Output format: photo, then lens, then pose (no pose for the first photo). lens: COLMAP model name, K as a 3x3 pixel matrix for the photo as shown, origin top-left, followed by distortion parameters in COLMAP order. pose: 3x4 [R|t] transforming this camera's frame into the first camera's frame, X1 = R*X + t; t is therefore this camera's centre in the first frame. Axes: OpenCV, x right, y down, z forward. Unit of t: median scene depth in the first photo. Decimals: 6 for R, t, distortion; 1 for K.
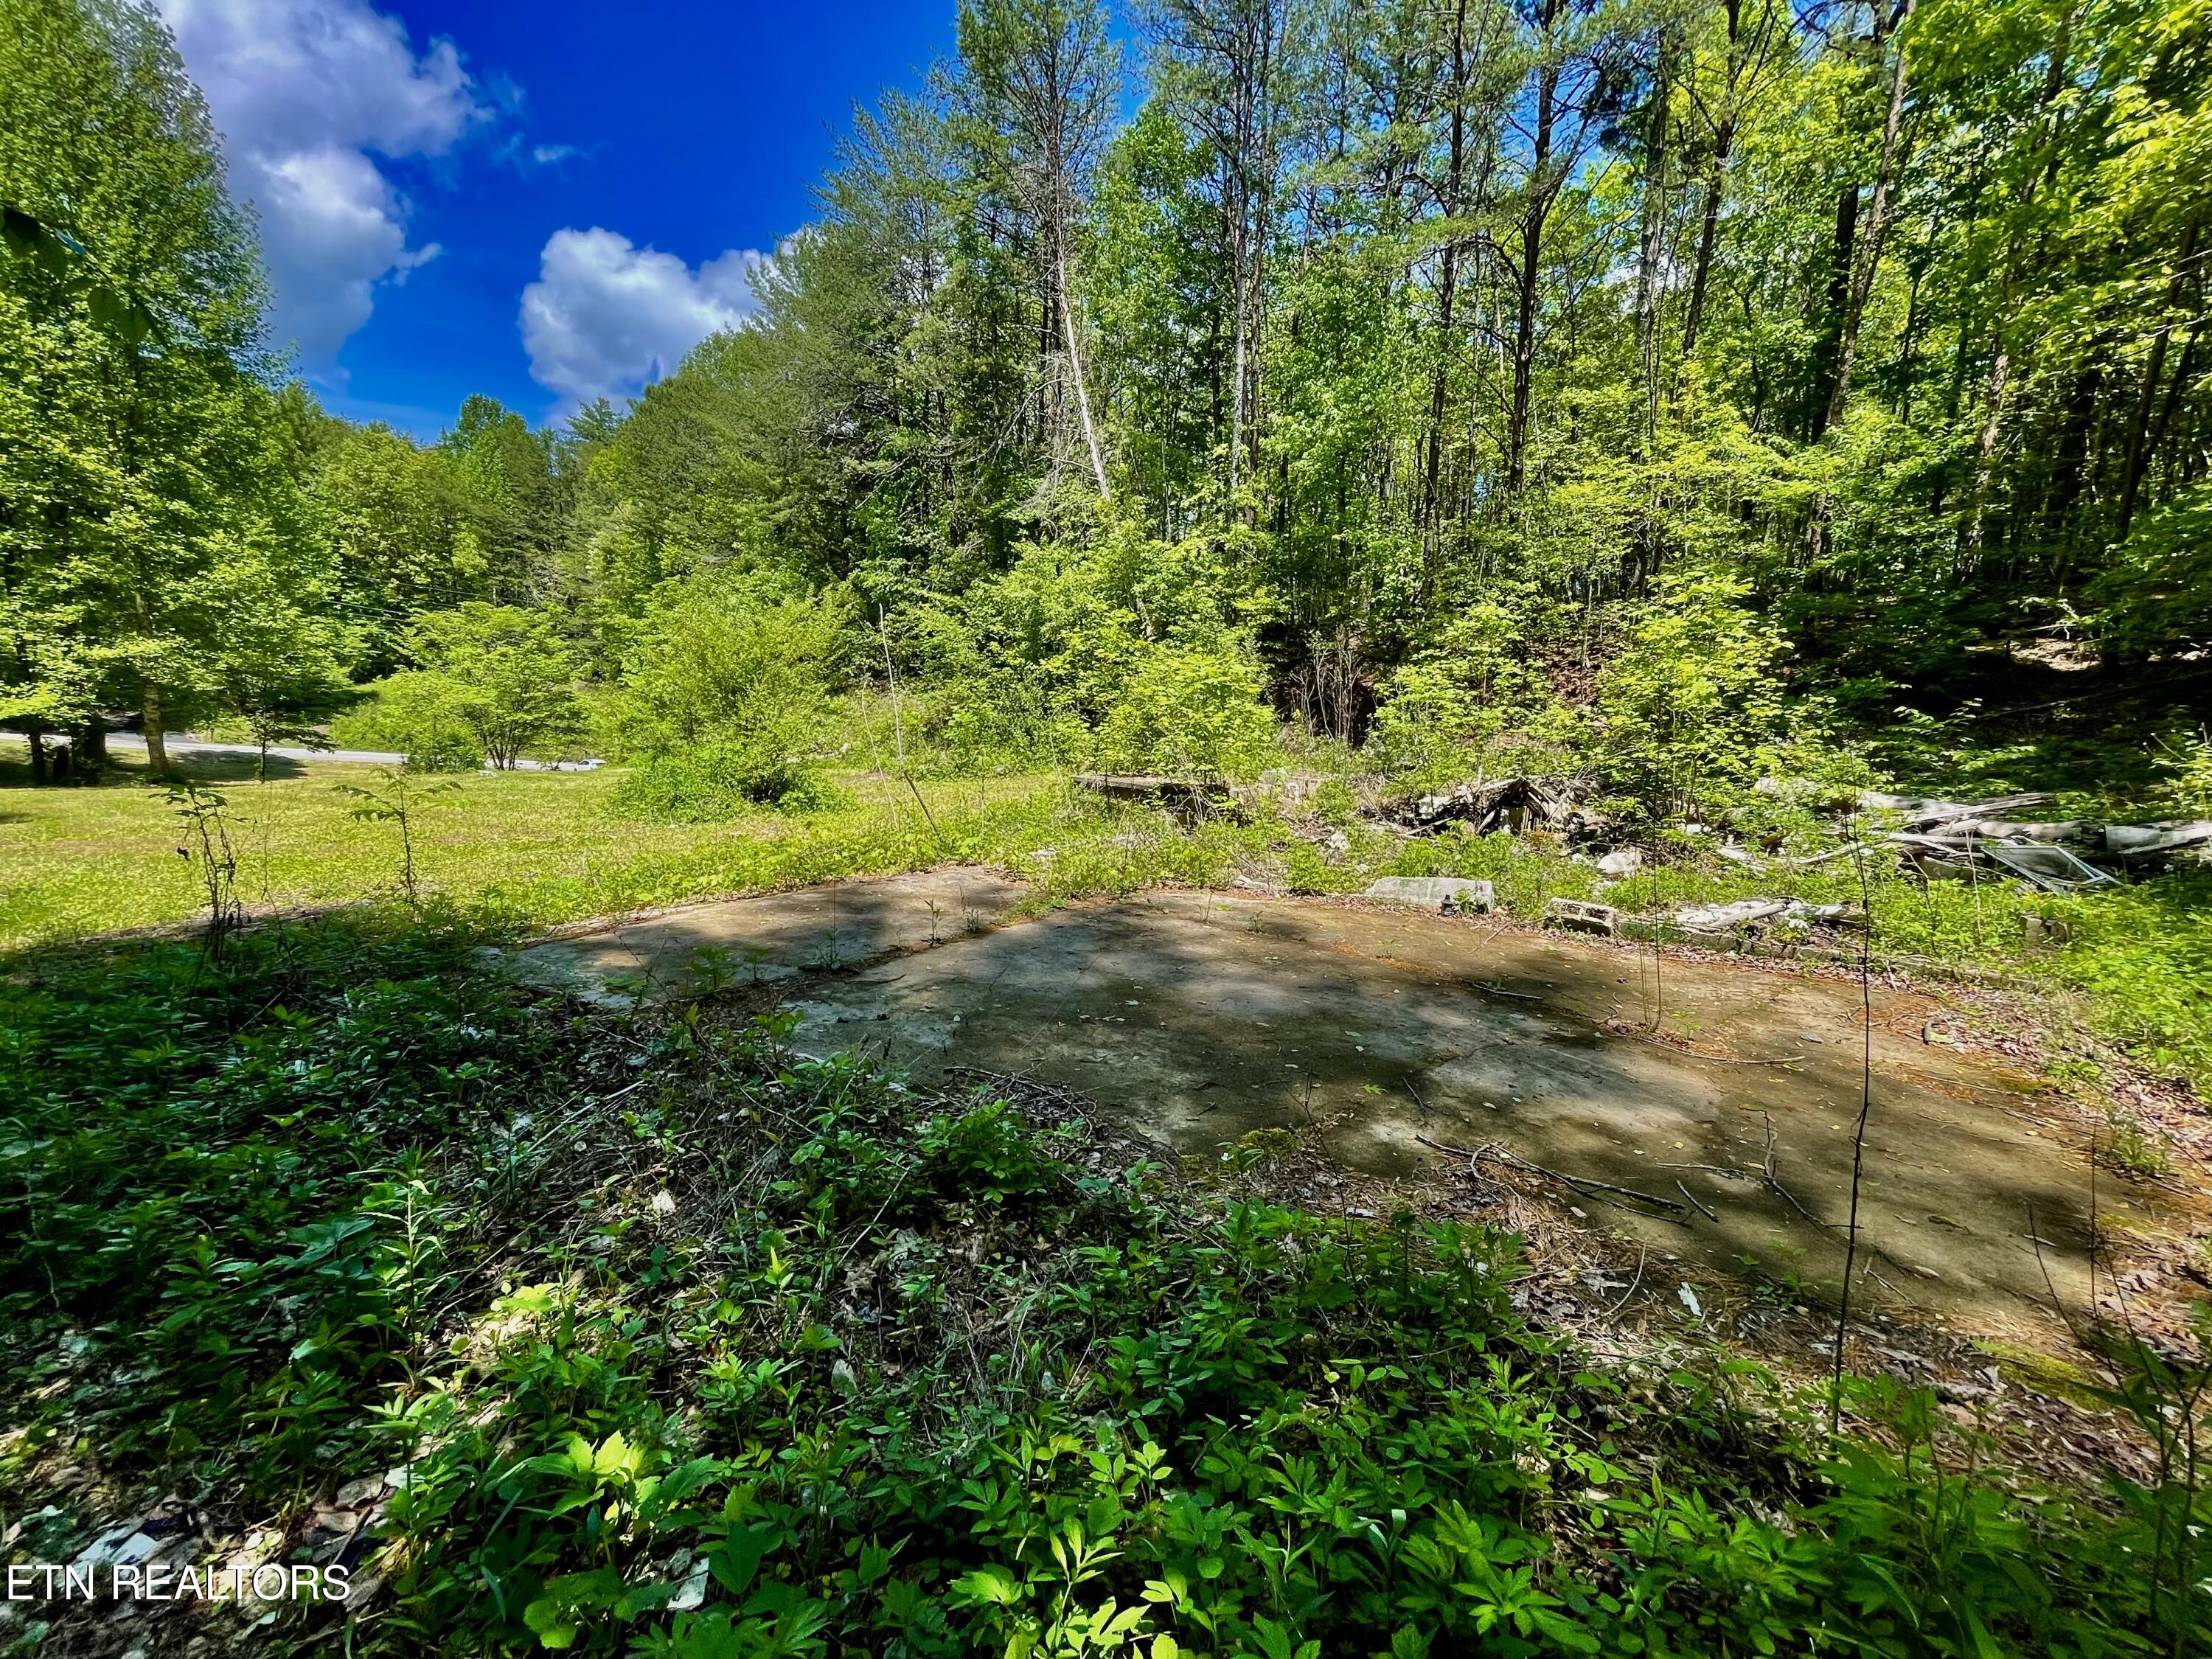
lens RADIAL K [[902.6, 0, 1106.0], [0, 902.6, 829.5], [0, 0, 1]] dist [-0.000035, 0.000088]
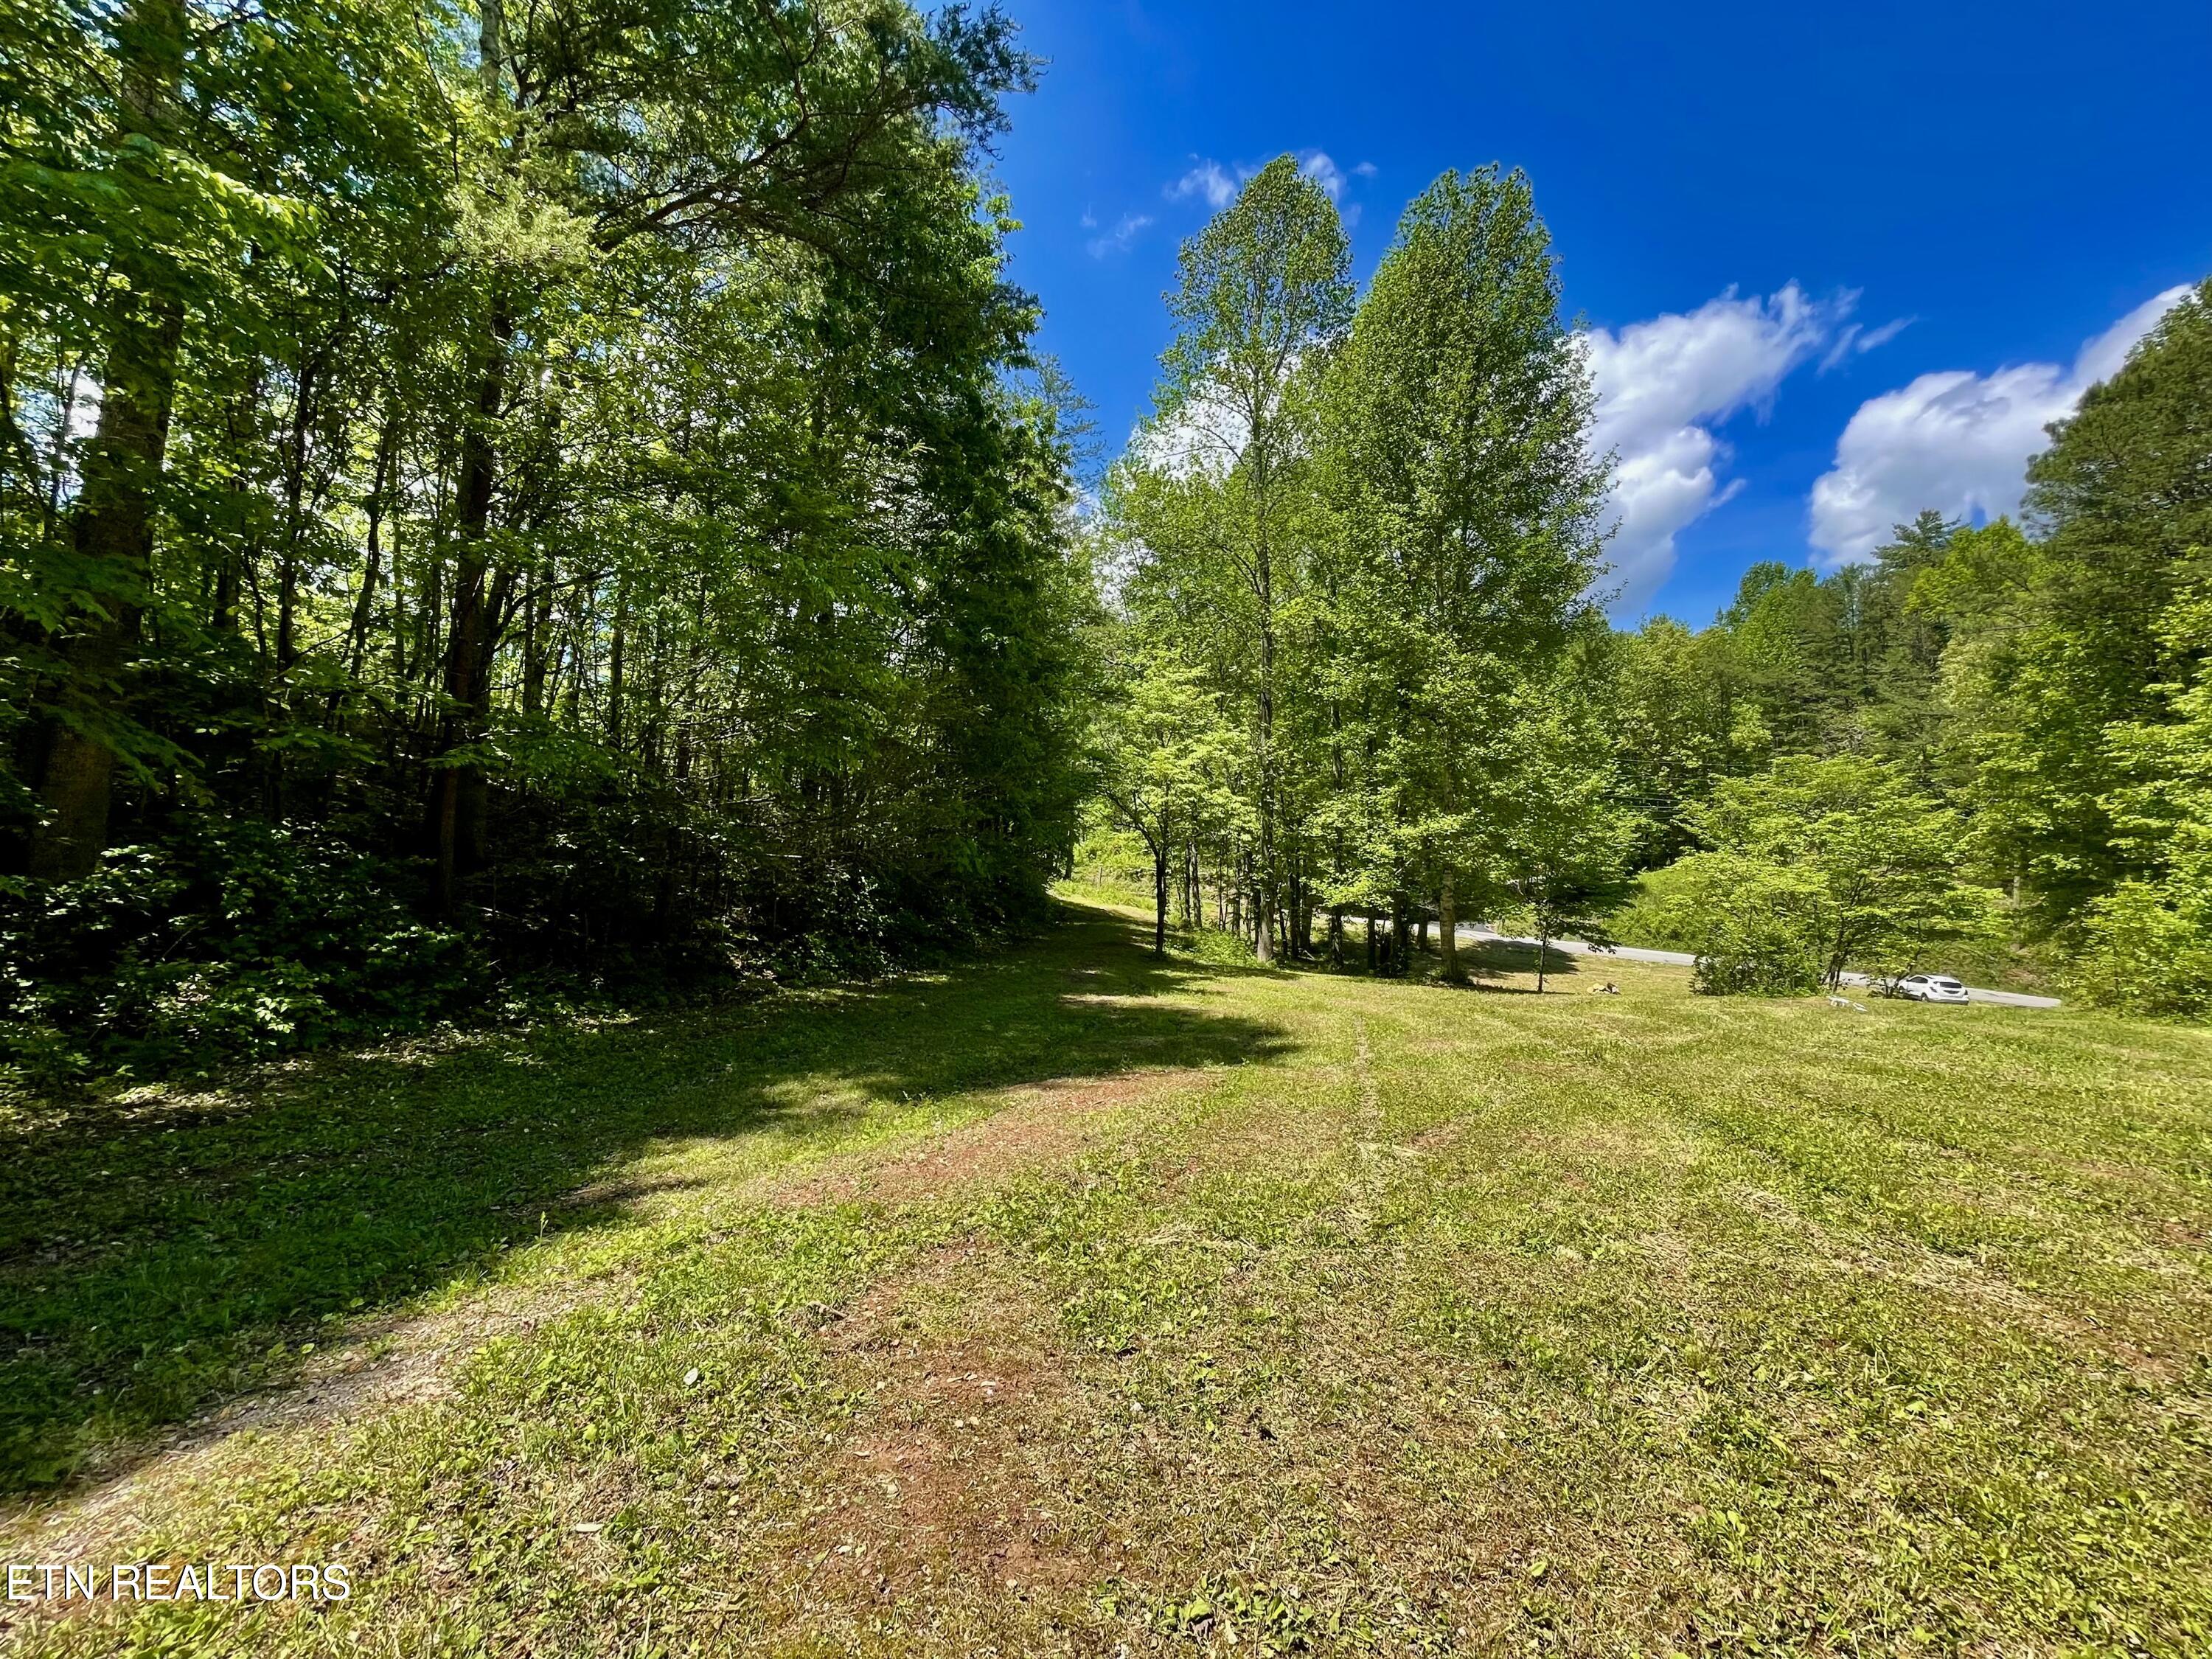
lens RADIAL K [[902.6, 0, 1106.0], [0, 902.6, 829.5], [0, 0, 1]] dist [-0.000035, 0.000088]
pose [[0.368565, -0.065456, -0.927294, -0.220953], [-0.136210, 0.982949, -0.123523, -0.025891], [0.919569, 0.171833, 0.353365, 0.230441]]
